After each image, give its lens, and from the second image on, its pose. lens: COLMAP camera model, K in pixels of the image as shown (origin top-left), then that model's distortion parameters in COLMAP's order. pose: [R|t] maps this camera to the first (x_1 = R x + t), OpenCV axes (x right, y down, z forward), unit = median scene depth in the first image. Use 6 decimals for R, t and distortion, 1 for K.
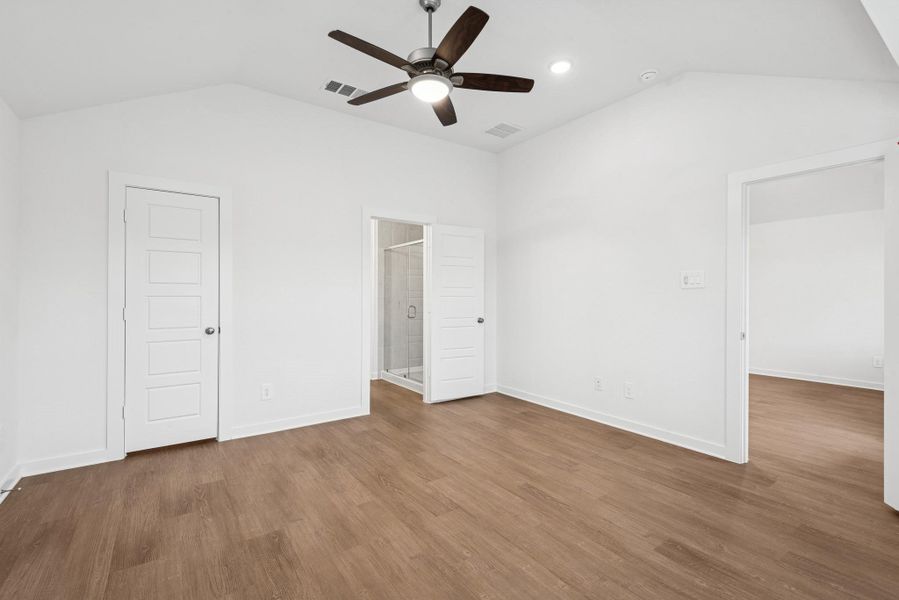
lens RADIAL K [[402.8, 0, 448.2], [0, 402.8, 294.4], [0, 0, 1]] dist [0.031109, -0.023379]
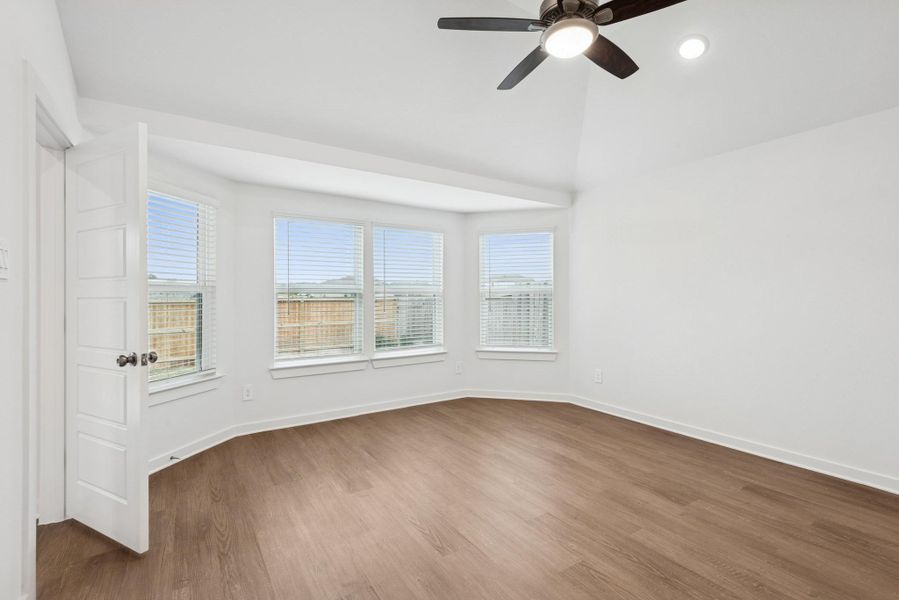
lens RADIAL K [[402.8, 0, 448.2], [0, 402.8, 294.4], [0, 0, 1]] dist [0.031109, -0.023379]
pose [[-0.999593, 0.000851, 0.028517, 0.205476], [0.000729, 0.999990, -0.004304, 0.000156], [-0.028520, -0.004281, -0.999584, 2.178323]]
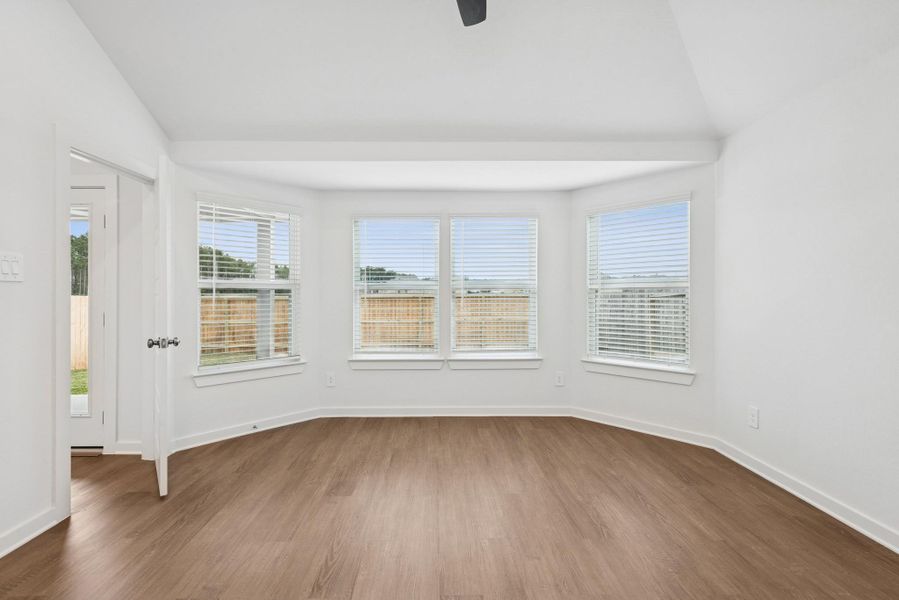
lens RADIAL K [[402.8, 0, 448.2], [0, 402.8, 294.4], [0, 0, 1]] dist [0.031109, -0.023379]
pose [[-0.831927, -0.000667, 0.554885, -0.410556], [0.000607, 0.999998, 0.002112, 0.004629], [-0.554885, 0.002094, -0.831924, 1.752139]]
